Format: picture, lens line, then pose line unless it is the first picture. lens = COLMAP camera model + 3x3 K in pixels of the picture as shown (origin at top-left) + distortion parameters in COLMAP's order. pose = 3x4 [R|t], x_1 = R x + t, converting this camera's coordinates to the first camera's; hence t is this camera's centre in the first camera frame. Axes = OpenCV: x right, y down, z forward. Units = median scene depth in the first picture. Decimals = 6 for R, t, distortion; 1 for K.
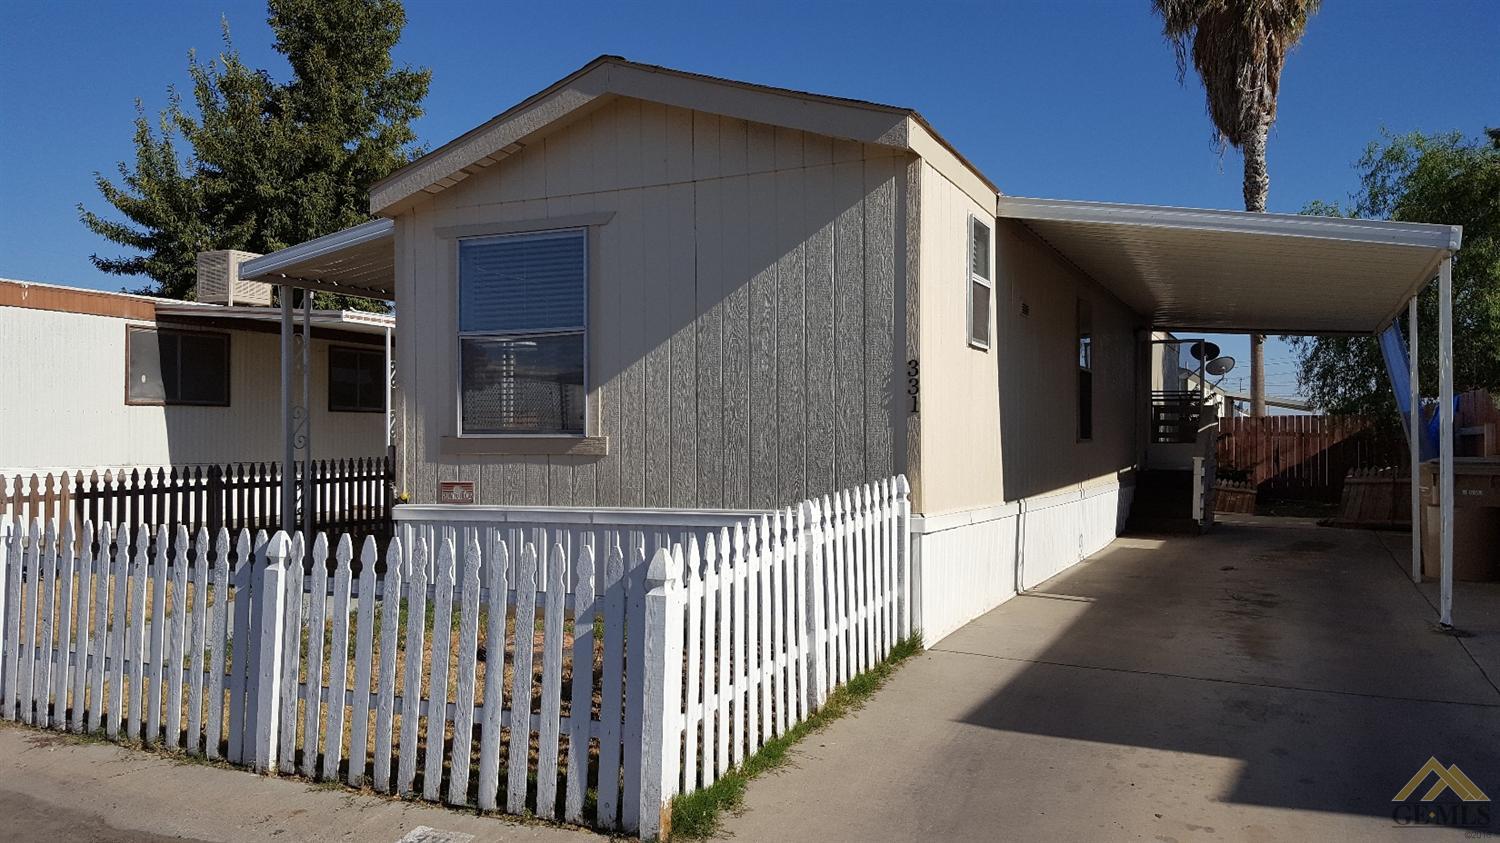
lens RADIAL K [[1189.6, 0, 751.5], [0, 1189.6, 428.2], [0, 0, 1]] dist [0.003376, 0.000162]
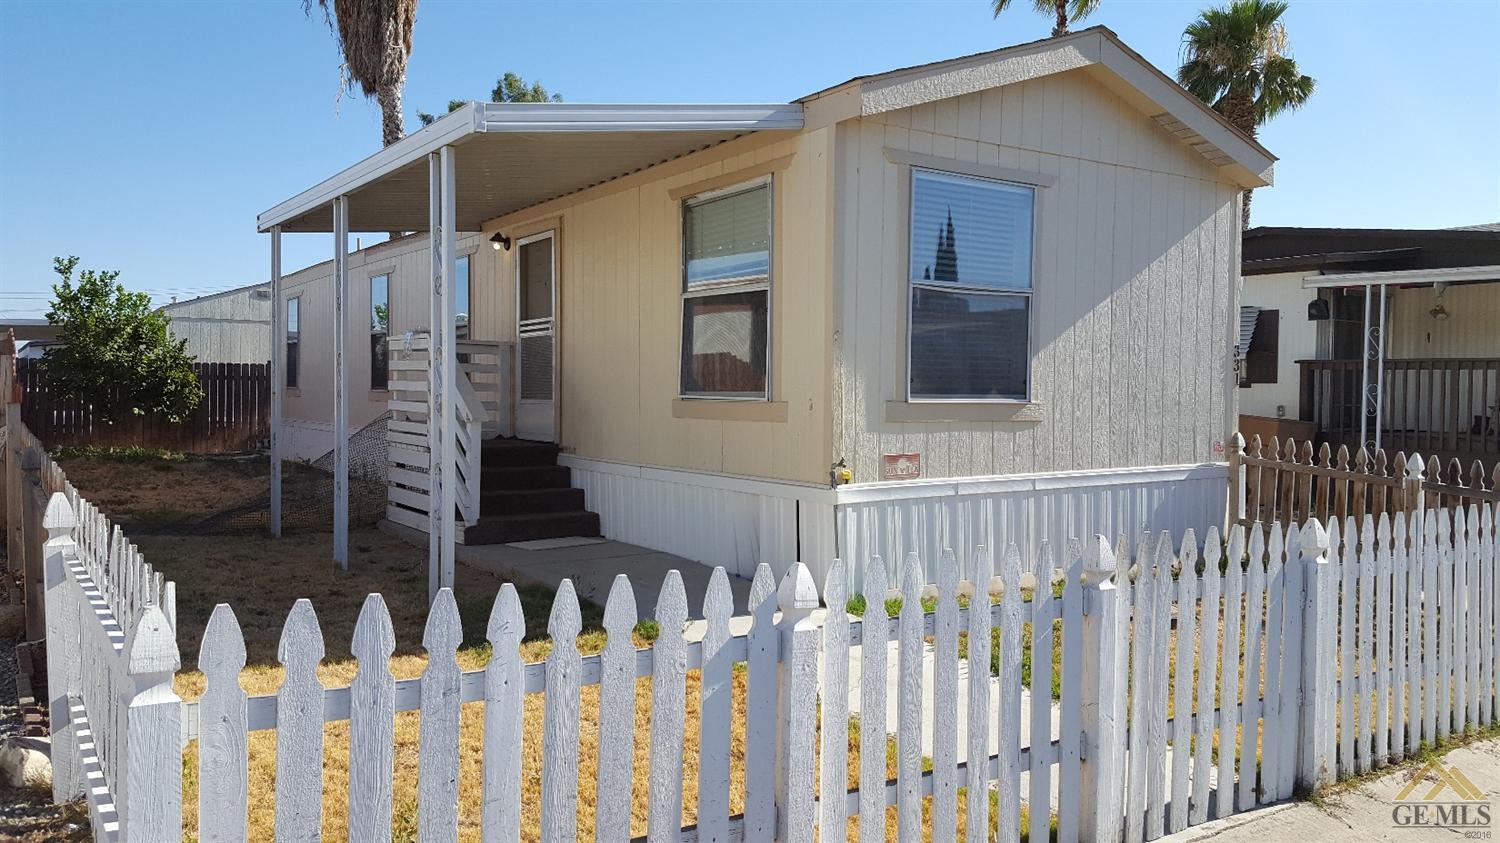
lens RADIAL K [[1127.6, 0, 749.7], [0, 1127.6, 410.8], [0, 0, 1]] dist [-0.000223, 0.000824]
pose [[0.534545, -0.013042, 0.845039, -0.993769], [-0.029894, 0.998963, 0.034327, -0.010141], [-0.844611, -0.043611, 0.533601, 0.667066]]
